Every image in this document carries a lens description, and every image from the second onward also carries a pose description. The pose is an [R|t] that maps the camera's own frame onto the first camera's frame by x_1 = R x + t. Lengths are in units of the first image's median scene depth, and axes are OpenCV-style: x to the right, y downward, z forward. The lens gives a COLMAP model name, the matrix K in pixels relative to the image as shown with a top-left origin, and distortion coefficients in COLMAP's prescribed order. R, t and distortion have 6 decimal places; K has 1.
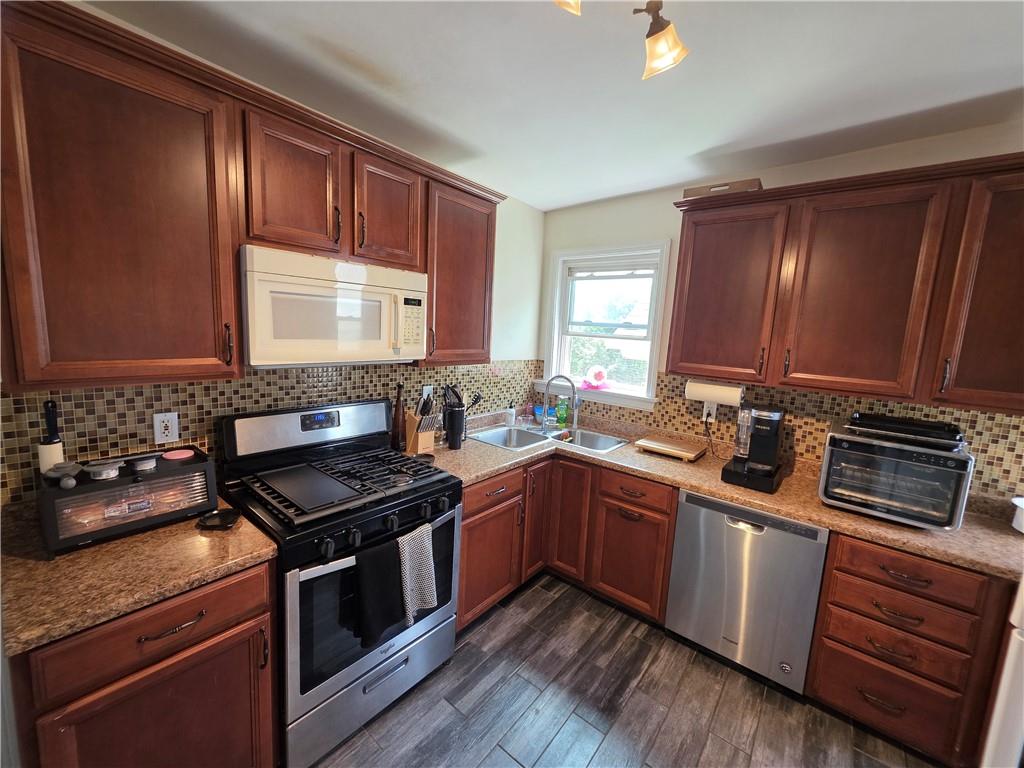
lens RADIAL K [[409.1, 0, 510.3], [0, 409.1, 380.8], [0, 0, 1]] dist [0.003094, 0.000552]
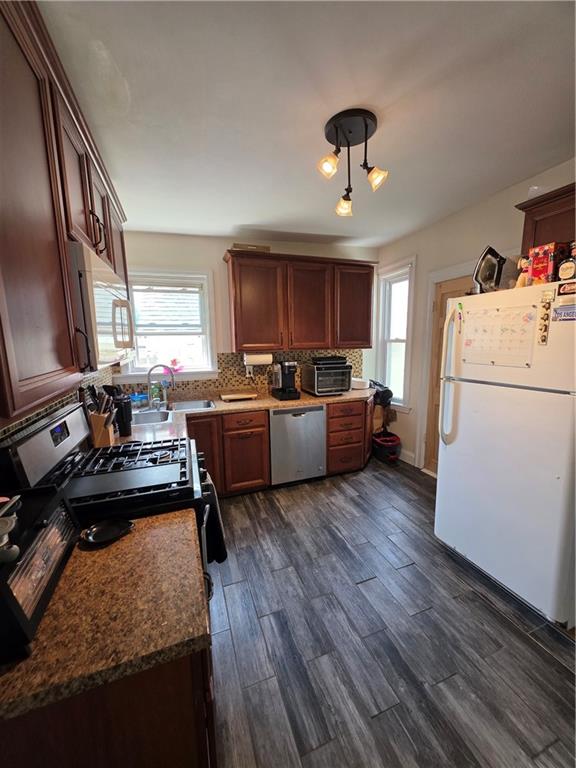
lens RADIAL K [[306.8, 0, 290.4], [0, 306.8, 384.7], [0, 0, 1]] dist [0.003094, 0.000552]
pose [[0.513127, -0.191779, 0.836613, -0.603797], [0.155723, 0.979343, 0.128987, -0.013704], [-0.844068, 0.064093, 0.532392, 0.141026]]
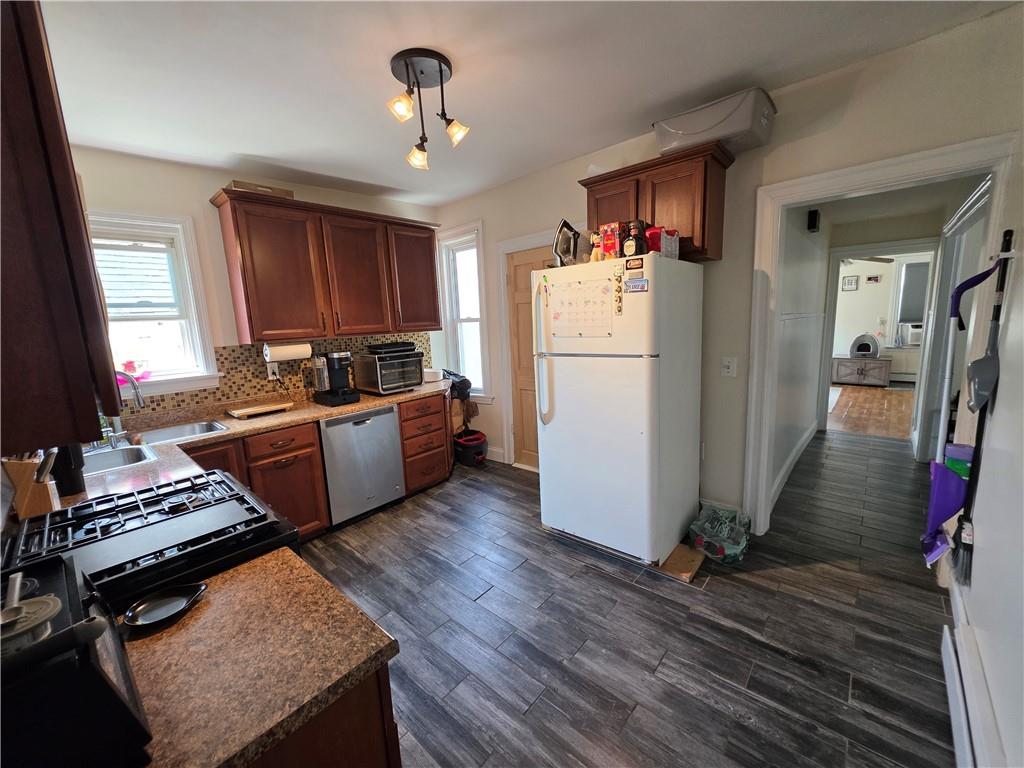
lens RADIAL K [[409.1, 0, 511.6], [0, 409.1, 381.4], [0, 0, 1]] dist [0.003094, 0.000552]
pose [[0.047694, -0.215139, 0.975418, -0.727760], [0.178708, 0.962611, 0.203576, -0.017858], [-0.982746, 0.164606, 0.084357, 0.216048]]
